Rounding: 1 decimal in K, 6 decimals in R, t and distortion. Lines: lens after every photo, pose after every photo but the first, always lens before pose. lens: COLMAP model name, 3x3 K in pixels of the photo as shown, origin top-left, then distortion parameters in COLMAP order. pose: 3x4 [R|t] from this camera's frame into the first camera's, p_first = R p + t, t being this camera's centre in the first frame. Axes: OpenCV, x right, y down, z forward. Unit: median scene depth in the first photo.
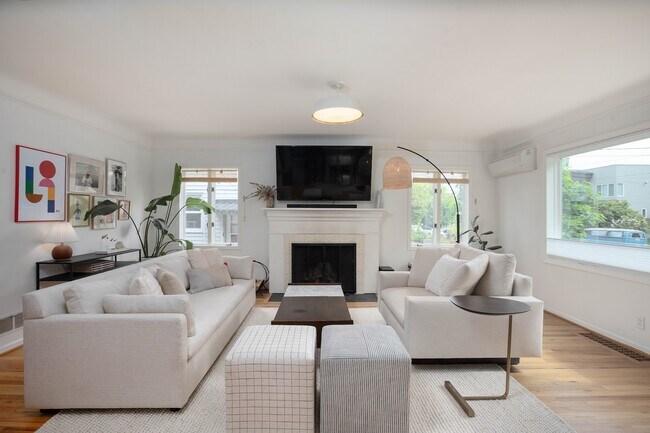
lens RADIAL K [[301.7, 0, 326.1], [0, 301.7, 213.5], [0, 0, 1]] dist [-0.050546, 0.018451]
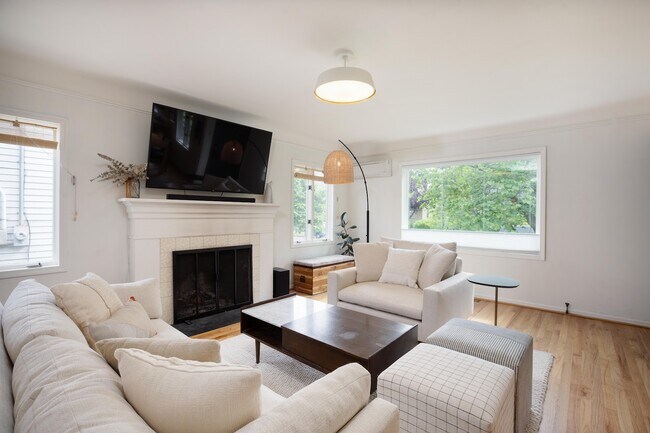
lens RADIAL K [[301.7, 0, 326.1], [0, 301.7, 213.5], [0, 0, 1]] dist [-0.050546, 0.018451]
pose [[0.666322, 0.000146, 0.745664, -0.389494], [-0.007710, 0.999948, 0.006694, 0.005322], [-0.745624, -0.010209, 0.666289, 0.292291]]
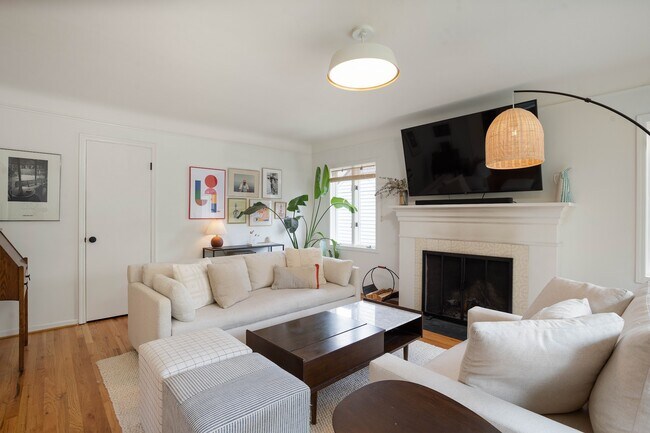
lens RADIAL K [[323.1, 0, 321.1], [0, 323.1, 214.0], [0, 0, 1]] dist [-0.059106, 0.023322]
pose [[0.659778, -0.002869, -0.751455, 0.340916], [0.003489, 0.999994, -0.000755, 0.004308], [0.751452, -0.002124, 0.659784, 0.252453]]
